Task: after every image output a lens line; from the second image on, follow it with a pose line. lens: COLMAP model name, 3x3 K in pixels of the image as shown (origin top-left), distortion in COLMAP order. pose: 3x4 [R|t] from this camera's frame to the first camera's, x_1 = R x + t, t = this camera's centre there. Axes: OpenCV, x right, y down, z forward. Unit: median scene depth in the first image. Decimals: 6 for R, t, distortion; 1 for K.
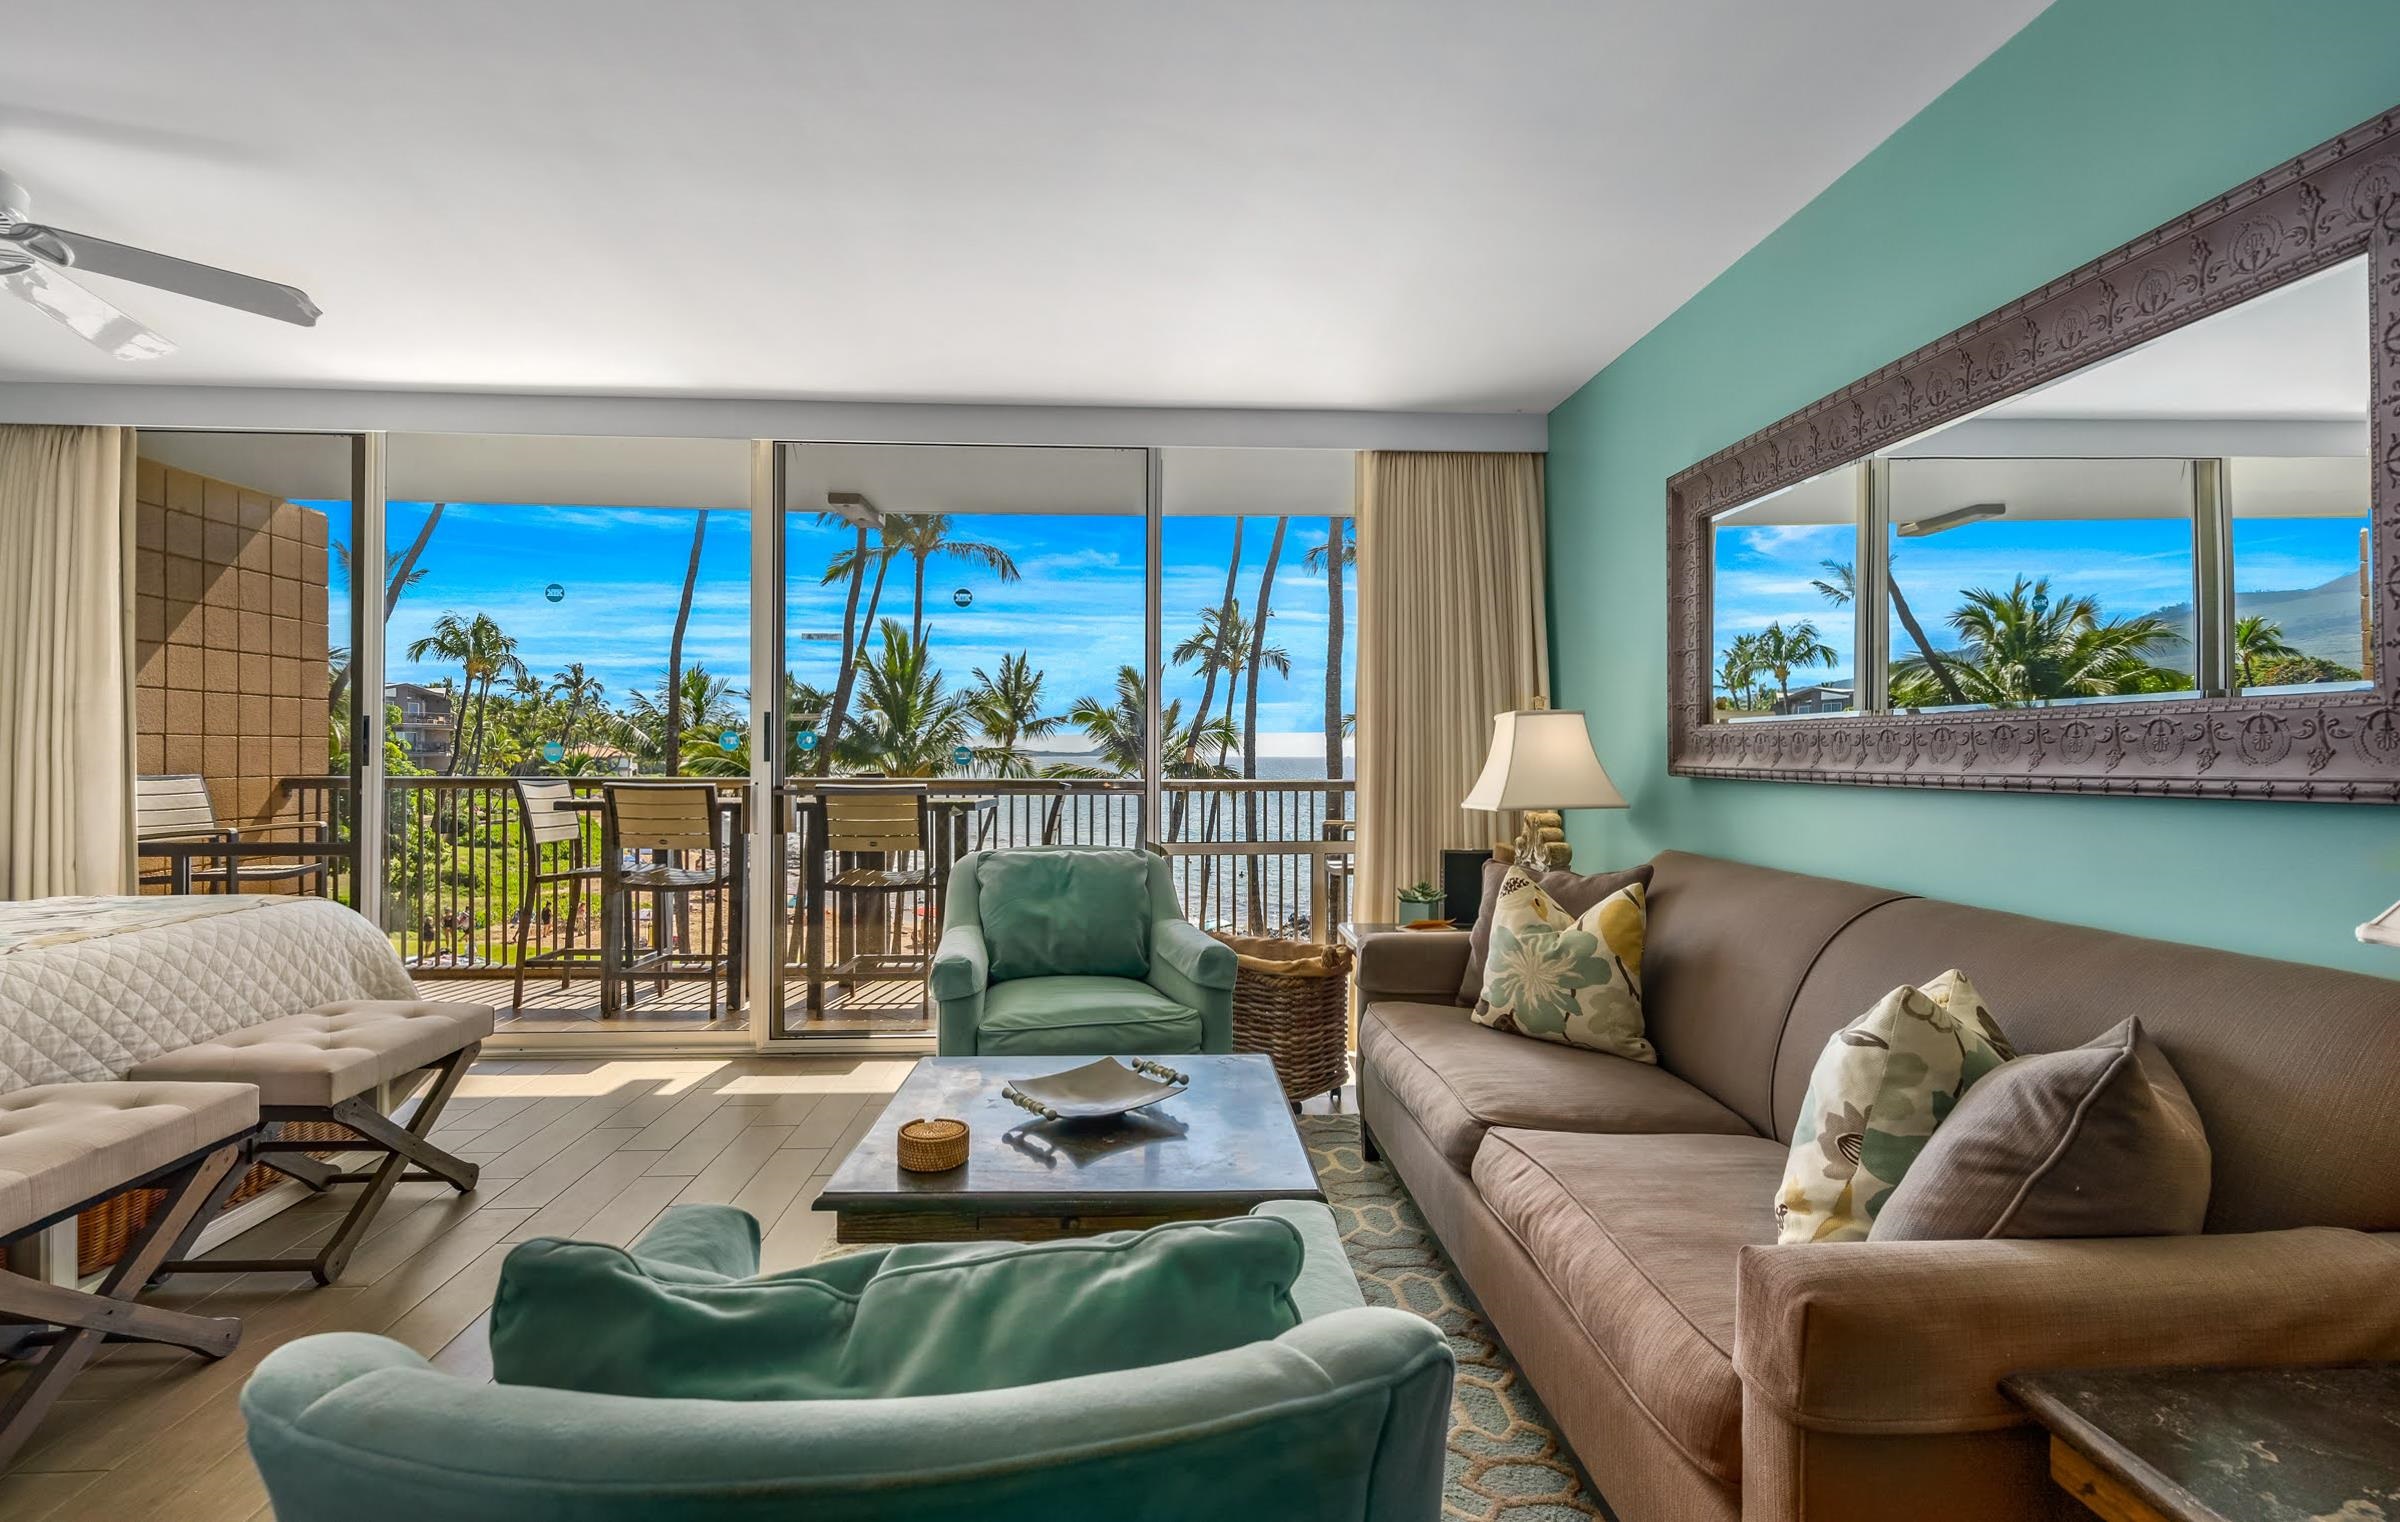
lens RADIAL K [[1094.0, 0, 1163.0], [0, 1094.0, 761.8], [0, 0, 1]] dist [-0.002457, 0.000475]
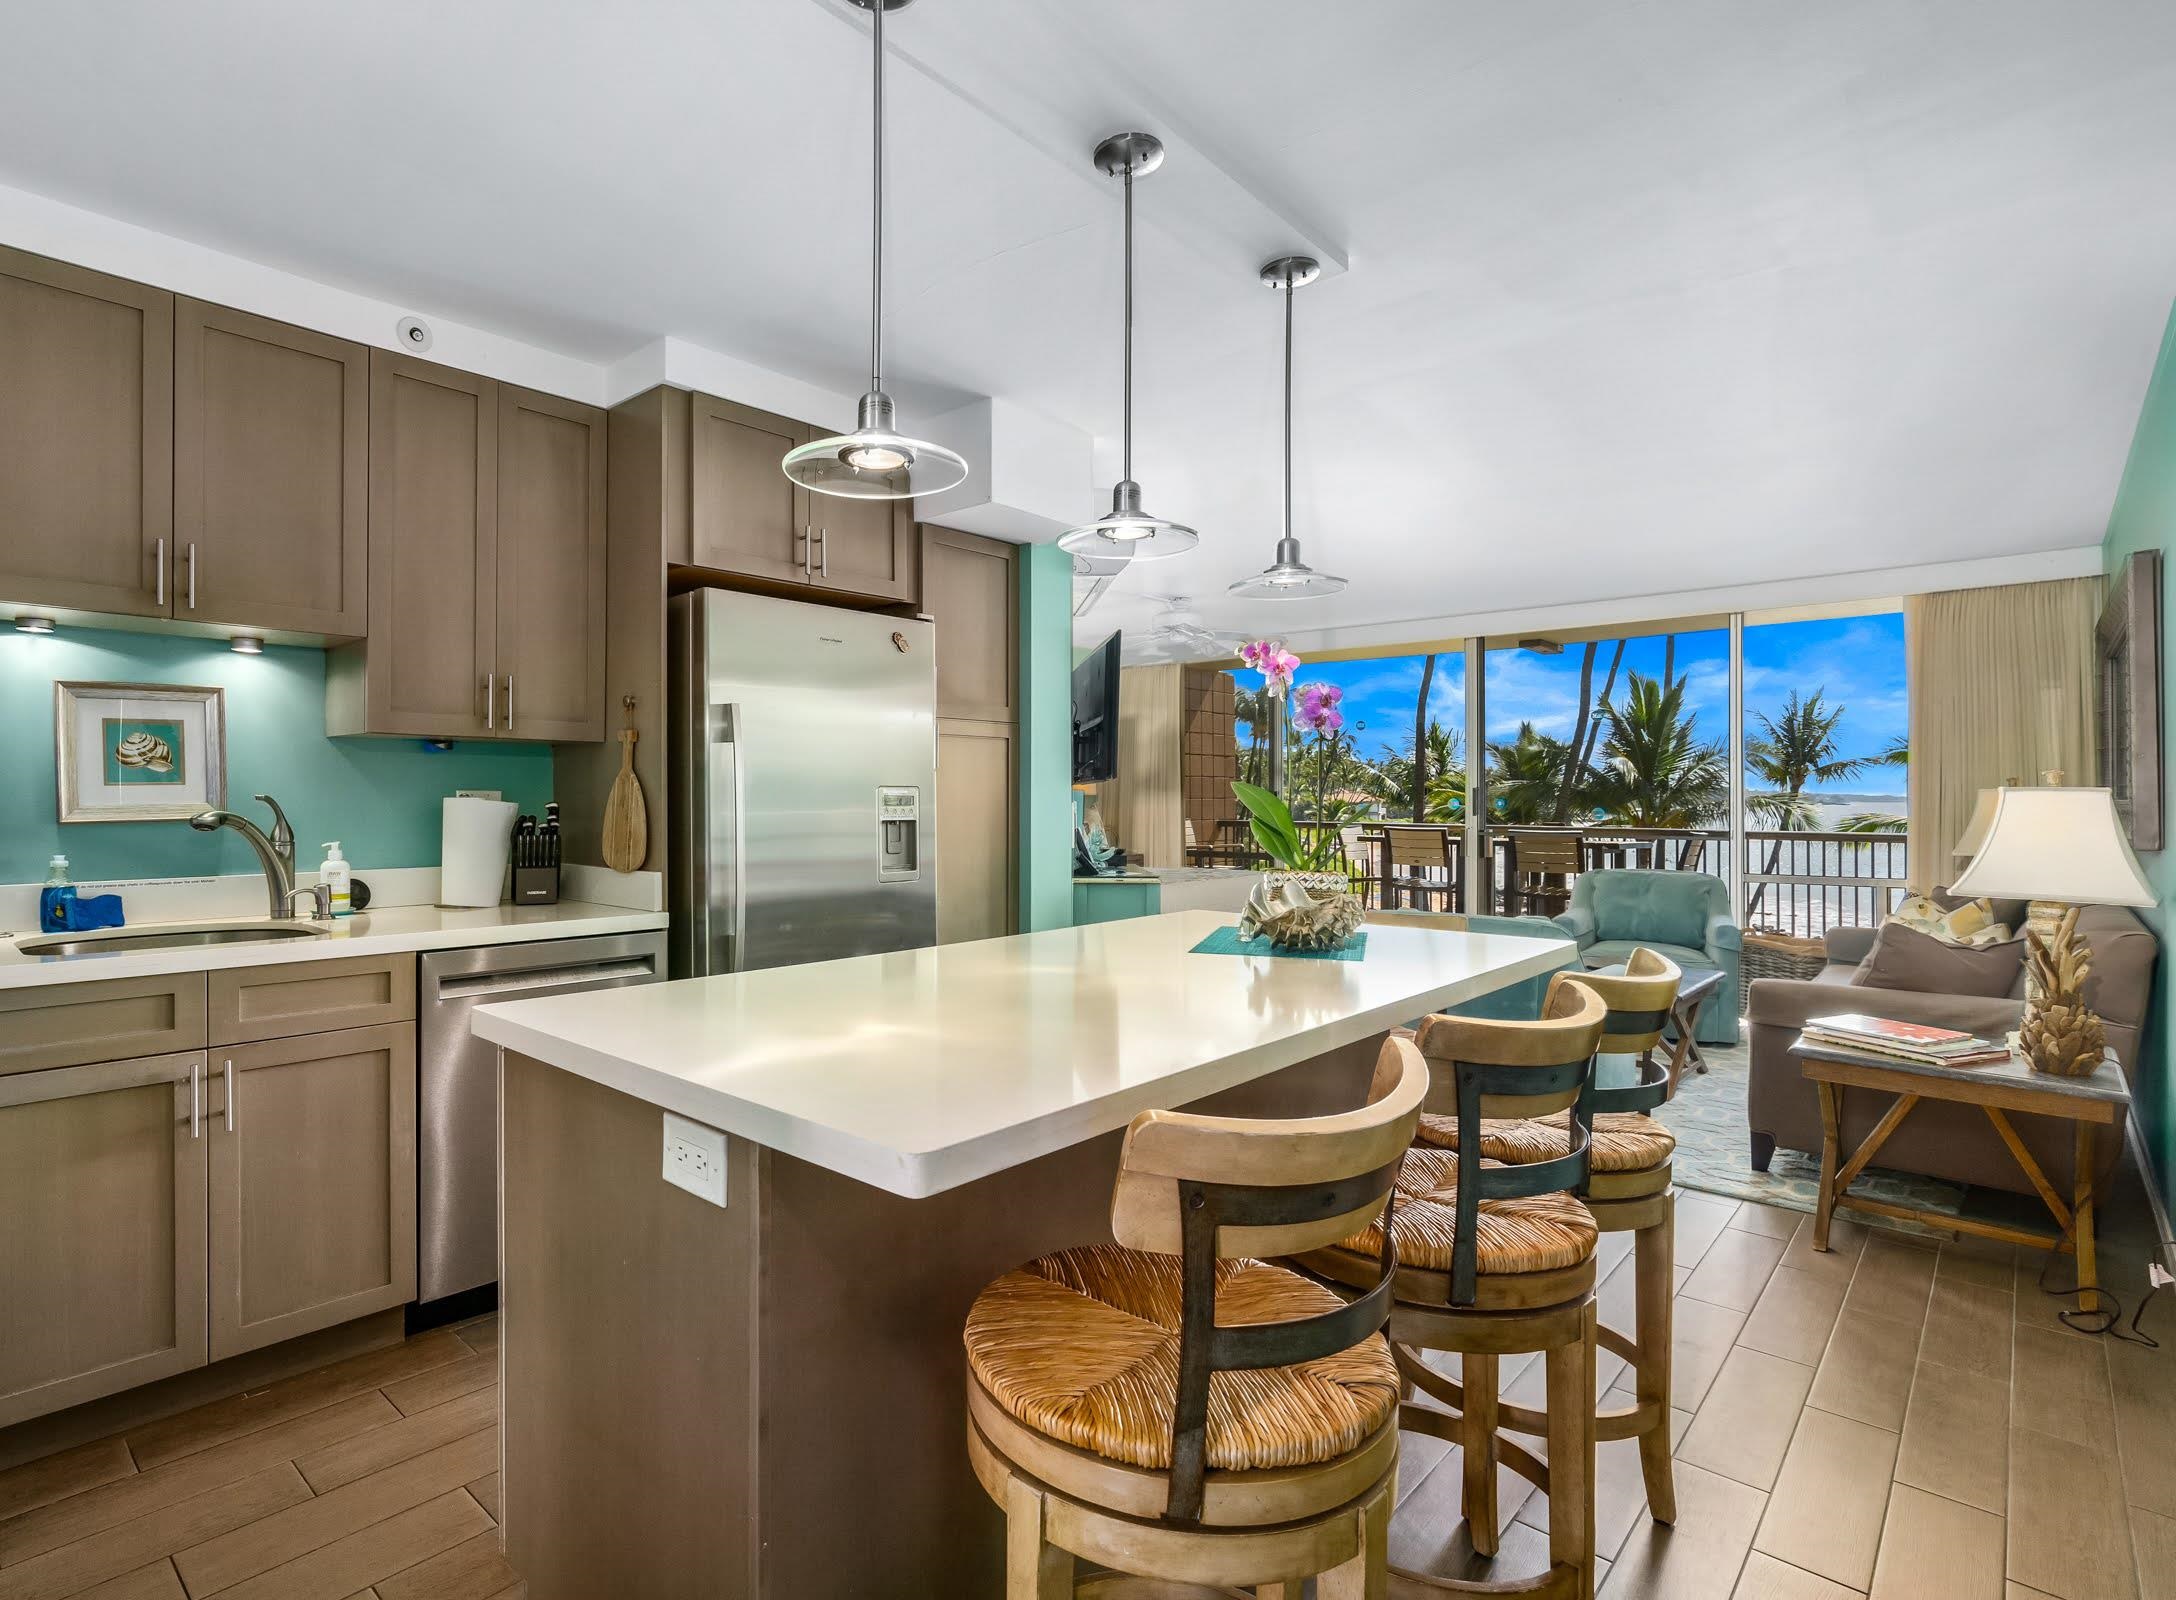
lens RADIAL K [[1102.6, 0, 994.0], [0, 1102.6, 794.2], [0, 0, 1]] dist [0.014378, -0.000399]
pose [[0.705149, -0.003215, -0.709052, 0.294240], [-0.004791, 0.999945, -0.009298, -0.012481], [0.709043, 0.009954, 0.705095, -0.669341]]
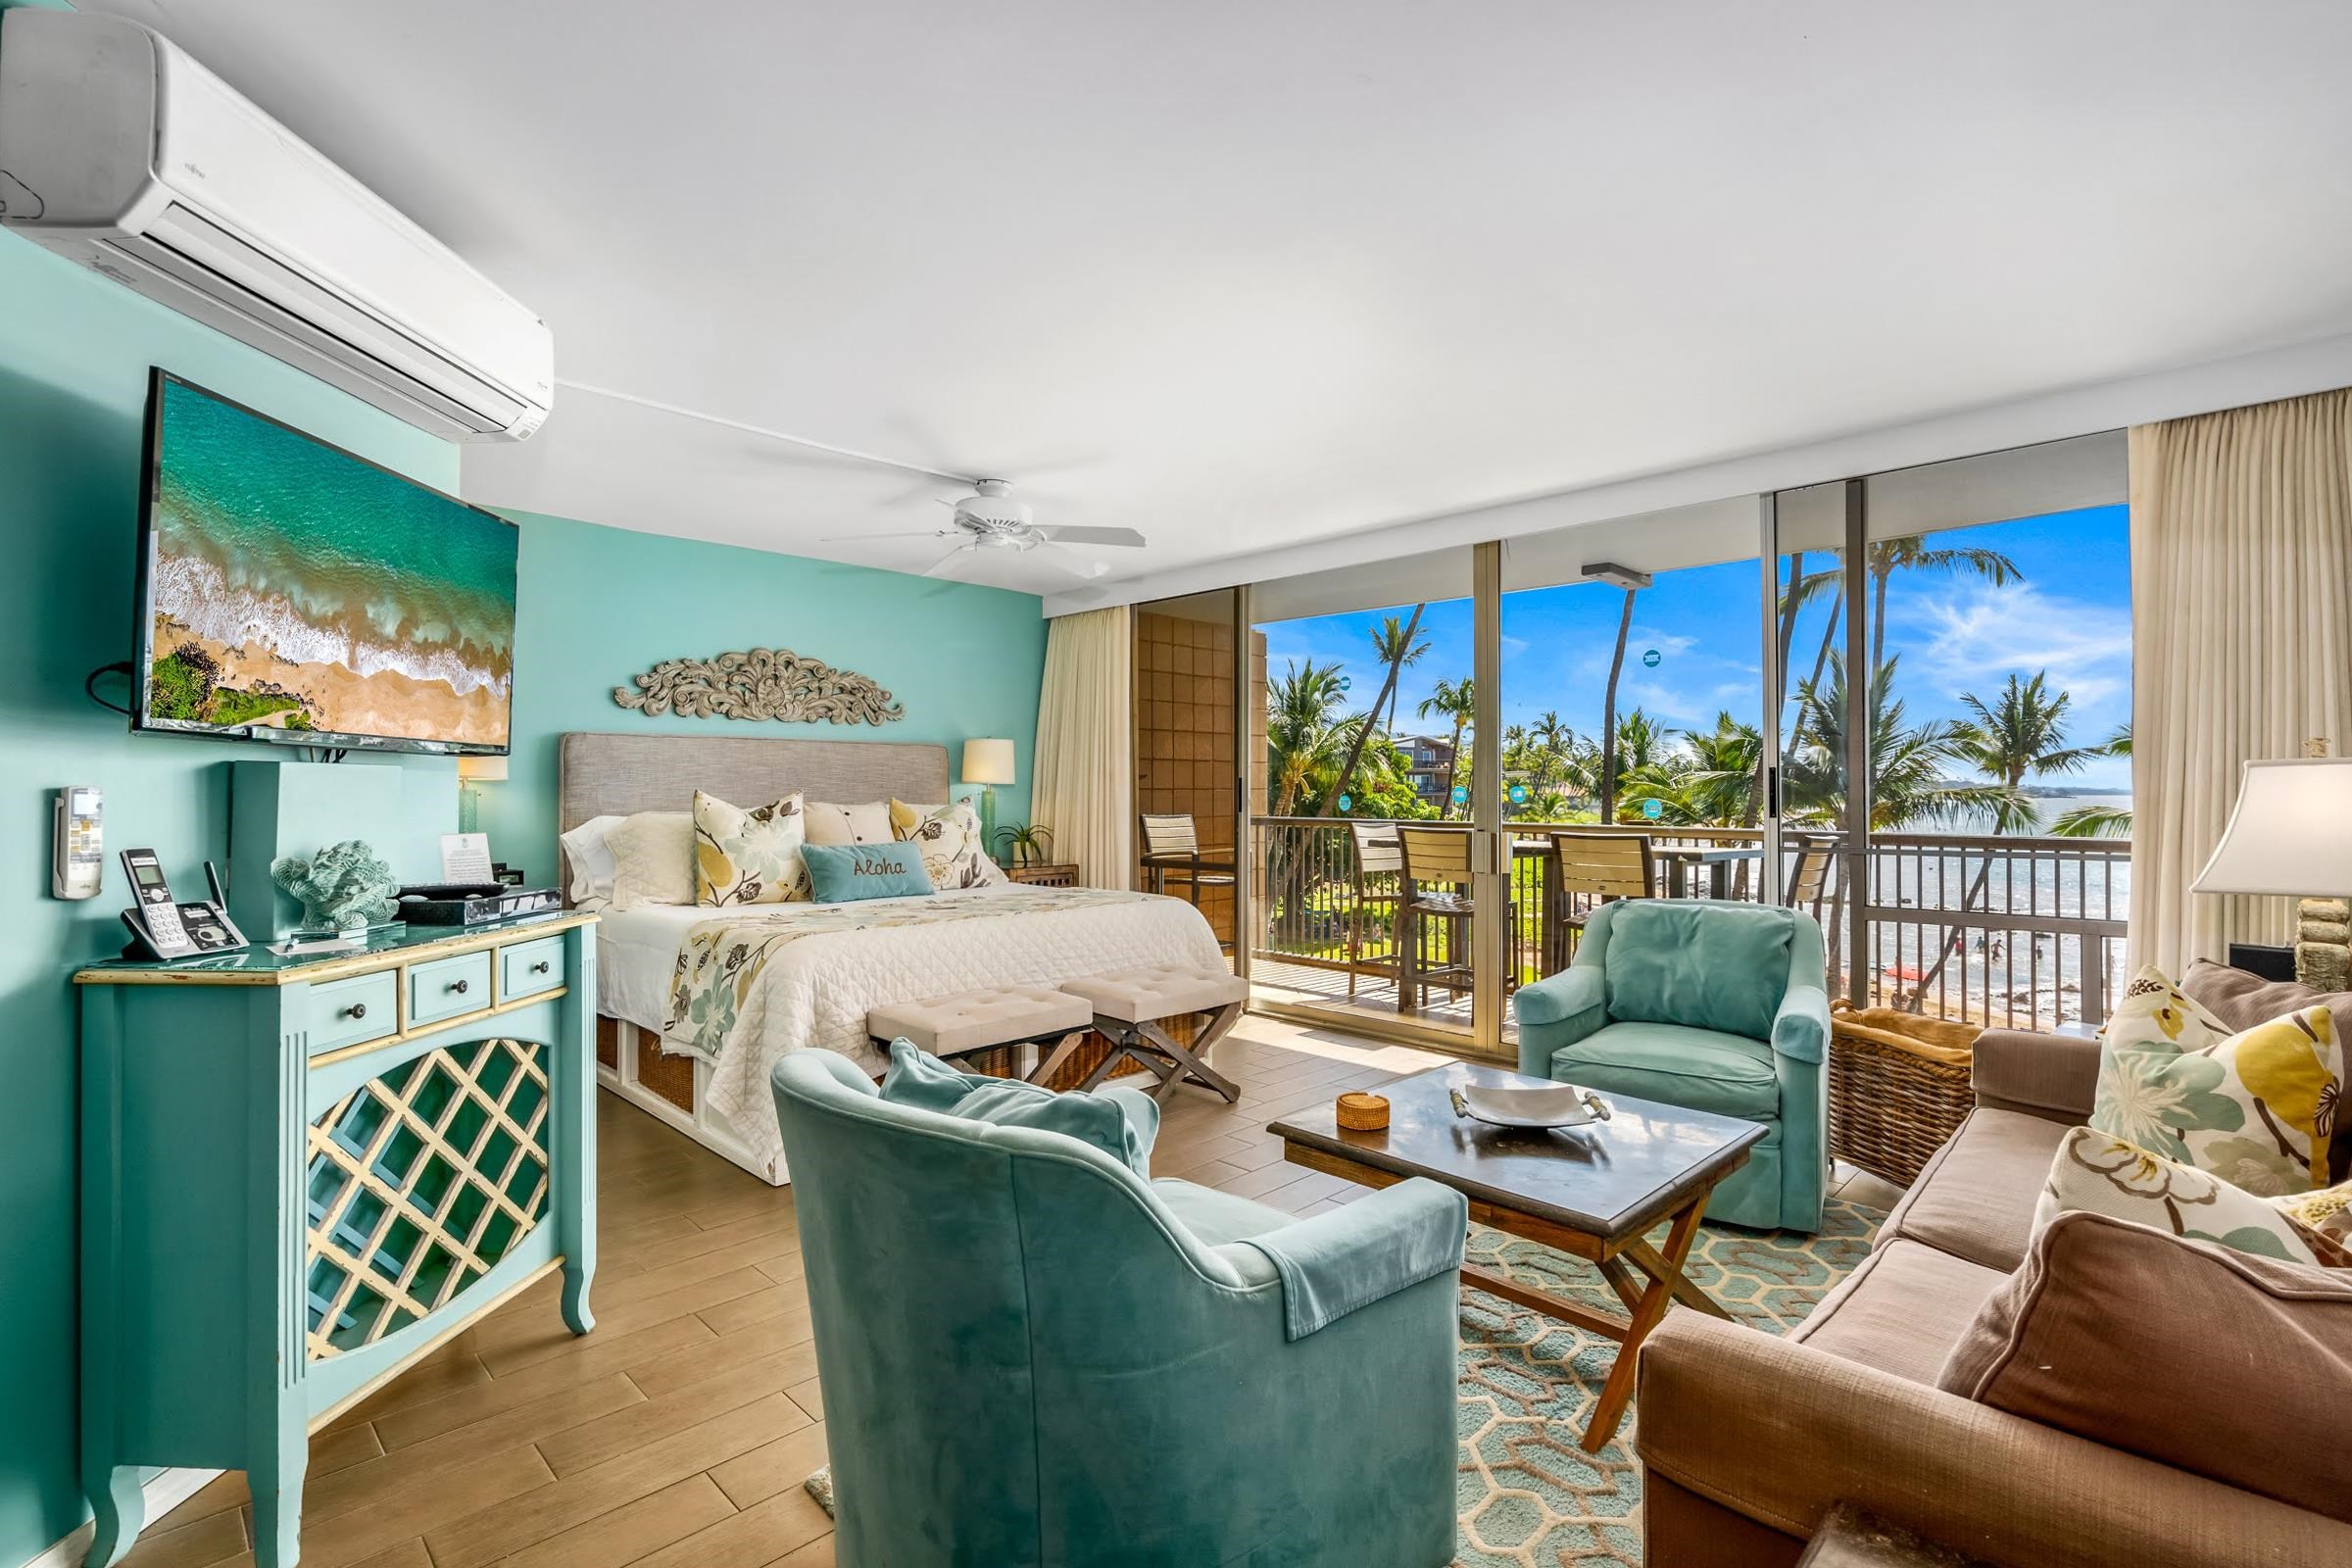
lens RADIAL K [[1066.2, 0, 1197.8], [0, 1066.2, 788.0], [0, 0, 1]] dist [0.004952, 0.001070]
pose [[0.681441, -0.004254, -0.731861, 0.226456], [-0.004078, 0.999946, -0.009610, -0.011583], [0.731862, 0.009533, 0.681386, -0.013515]]
